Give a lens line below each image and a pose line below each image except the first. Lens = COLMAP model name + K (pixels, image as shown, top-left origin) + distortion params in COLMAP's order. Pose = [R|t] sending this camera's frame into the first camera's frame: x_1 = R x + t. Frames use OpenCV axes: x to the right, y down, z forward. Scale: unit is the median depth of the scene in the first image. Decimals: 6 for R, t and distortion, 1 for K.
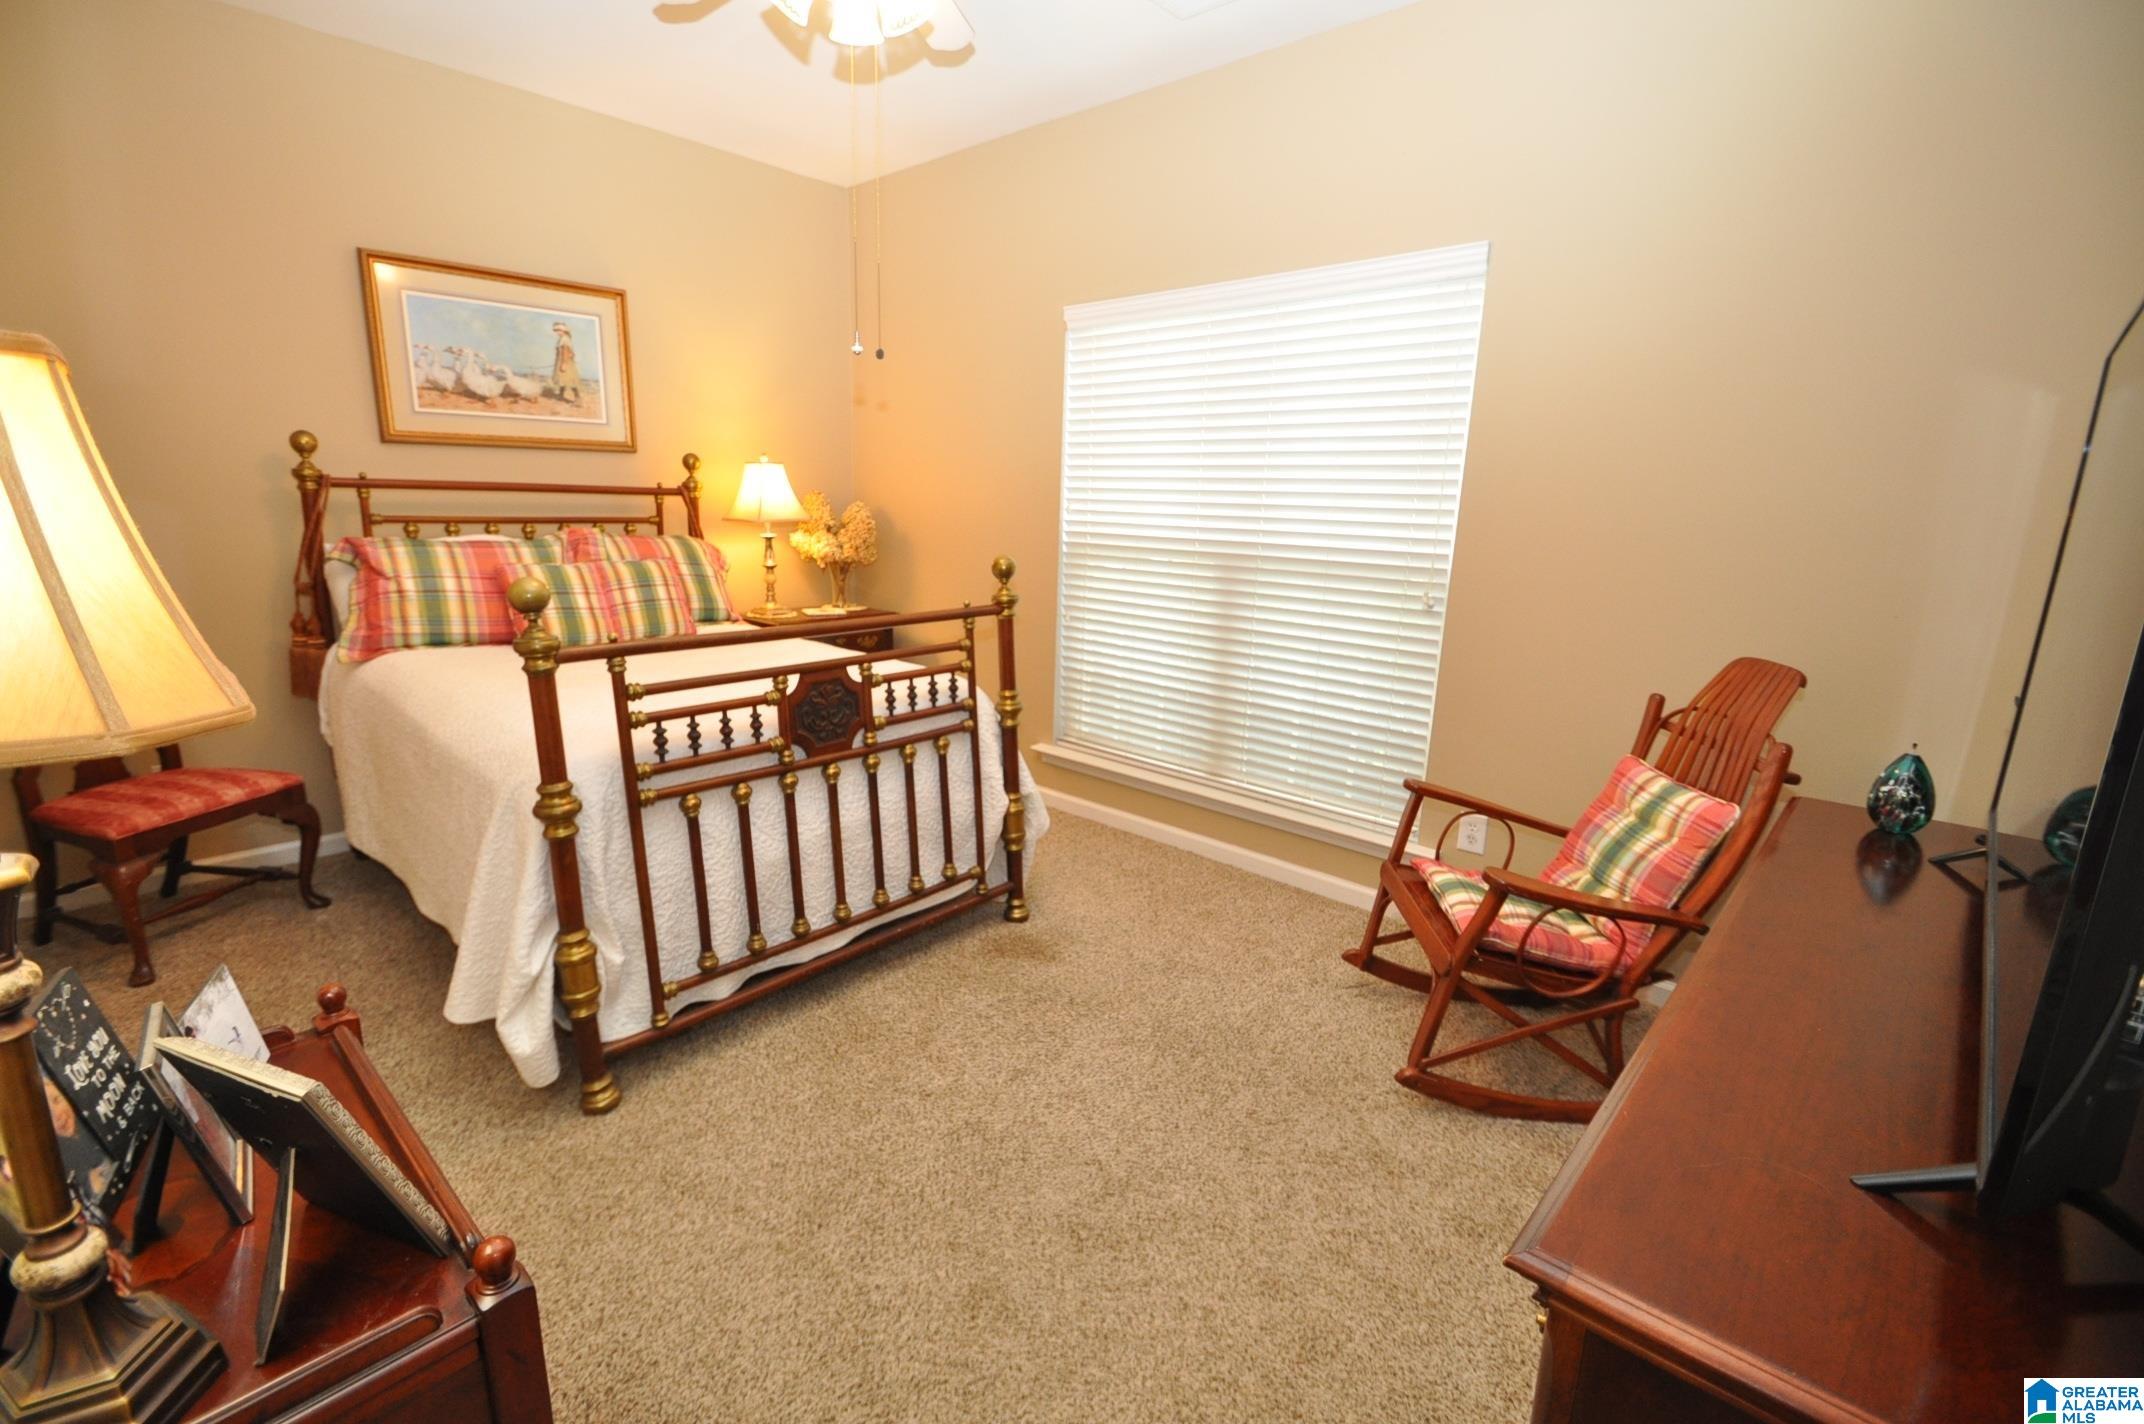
lens RADIAL K [[937.6, 0, 1042.4], [0, 937.6, 709.5], [0, 0, 1]] dist [-0.002102, -0.000455]
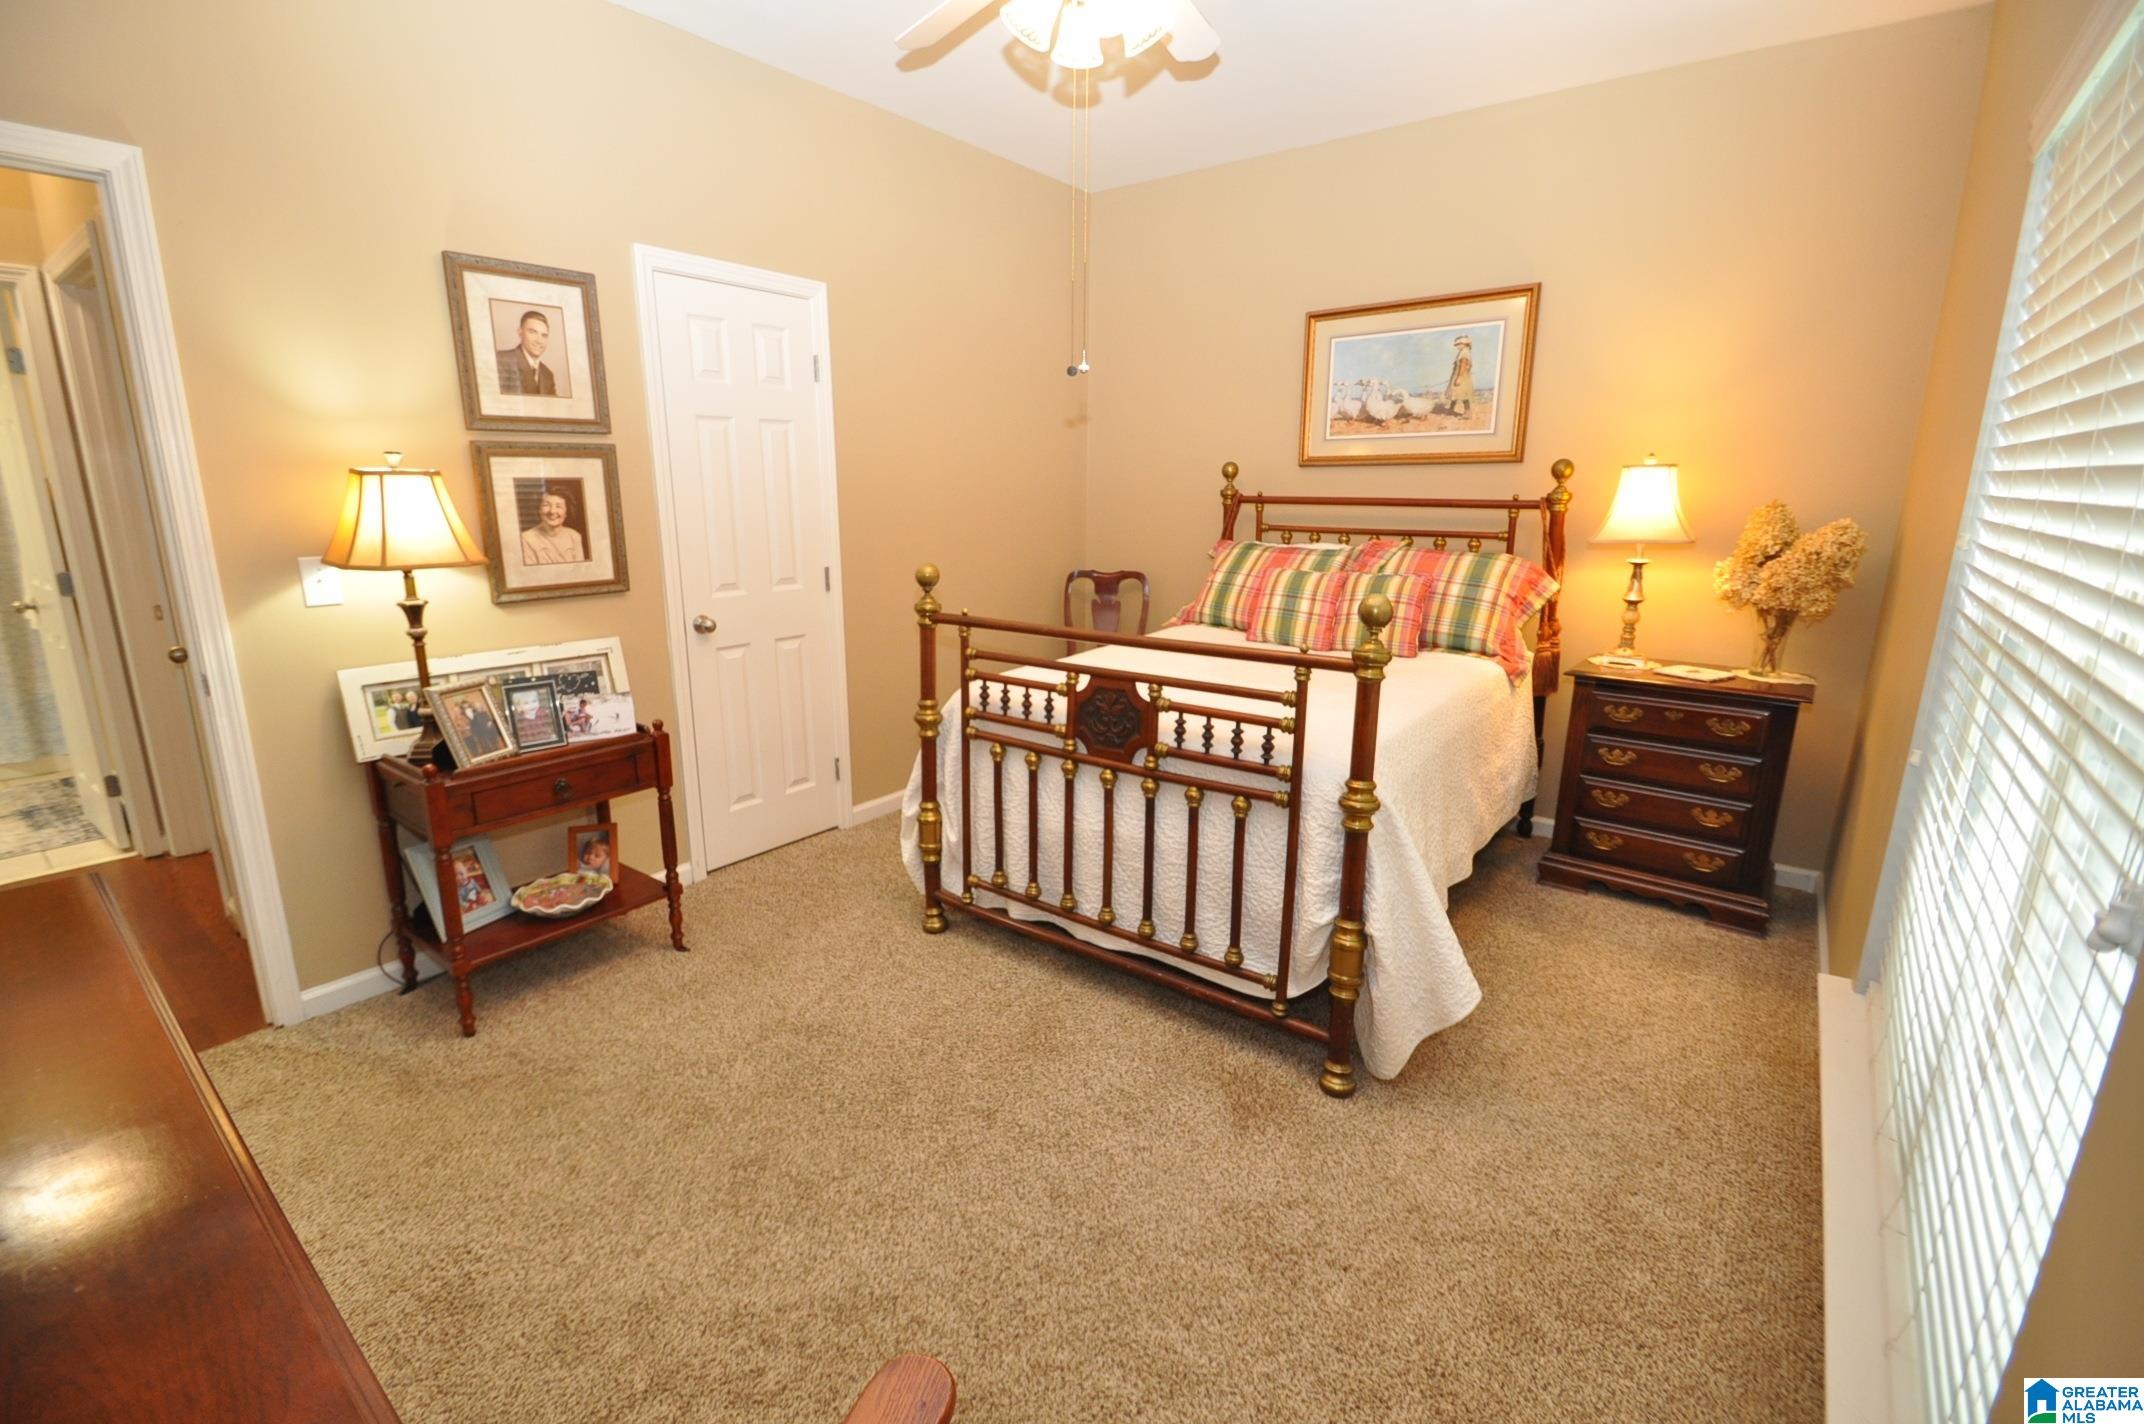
lens RADIAL K [[937.6, 0, 1042.4], [0, 937.6, 709.5], [0, 0, 1]] dist [-0.002102, -0.000455]
pose [[0.064495, 0.208247, -0.975947, 0.660677], [-0.220272, 0.956832, 0.189612, -0.160081], [0.973304, 0.202744, 0.107582, 0.697360]]
